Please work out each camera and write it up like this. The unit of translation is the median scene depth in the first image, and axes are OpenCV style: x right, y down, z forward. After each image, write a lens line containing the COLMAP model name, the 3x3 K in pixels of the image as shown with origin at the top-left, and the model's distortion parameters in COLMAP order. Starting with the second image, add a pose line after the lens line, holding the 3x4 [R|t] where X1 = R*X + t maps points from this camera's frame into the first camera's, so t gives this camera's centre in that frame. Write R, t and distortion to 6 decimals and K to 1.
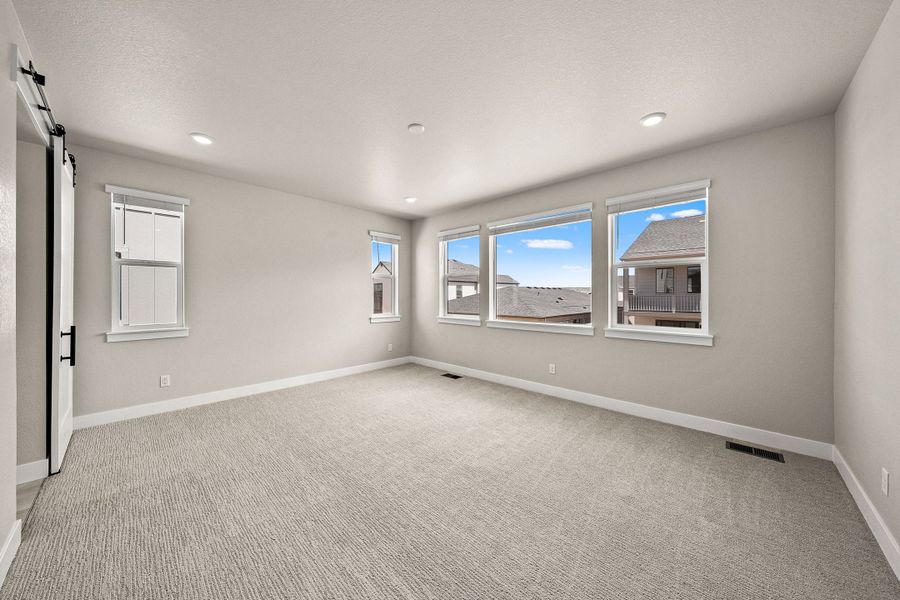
lens RADIAL K [[311.3, 0, 446.2], [0, 311.3, 295.2], [0, 0, 1]] dist [0.002831, 0.000167]
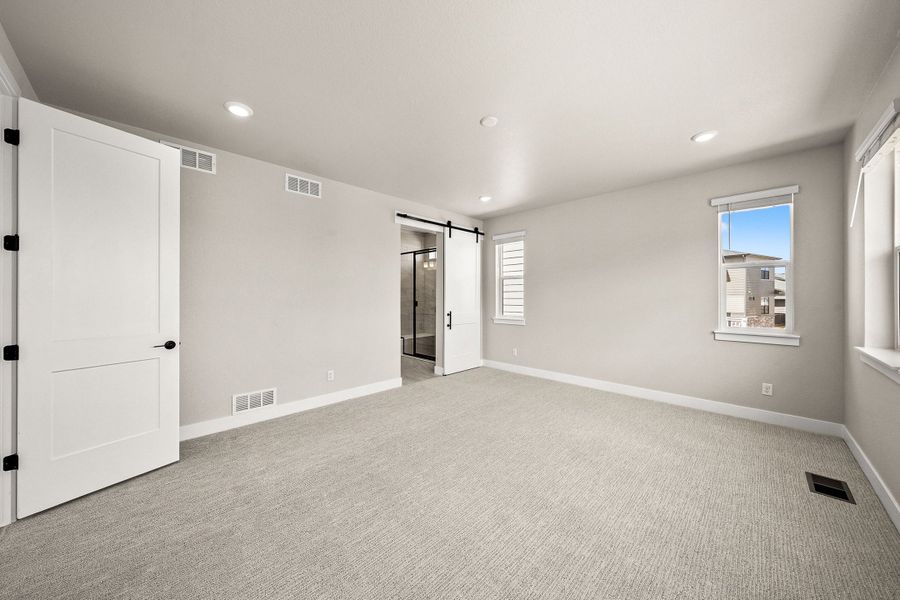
lens RADIAL K [[311.3, 0, 445.4], [0, 311.3, 295.8], [0, 0, 1]] dist [0.002831, 0.000167]
pose [[-0.021855, -0.005242, -0.999747, 0.655444], [-0.001265, 0.999986, -0.005216, 0.002176], [0.999760, 0.001150, -0.021862, 0.687218]]
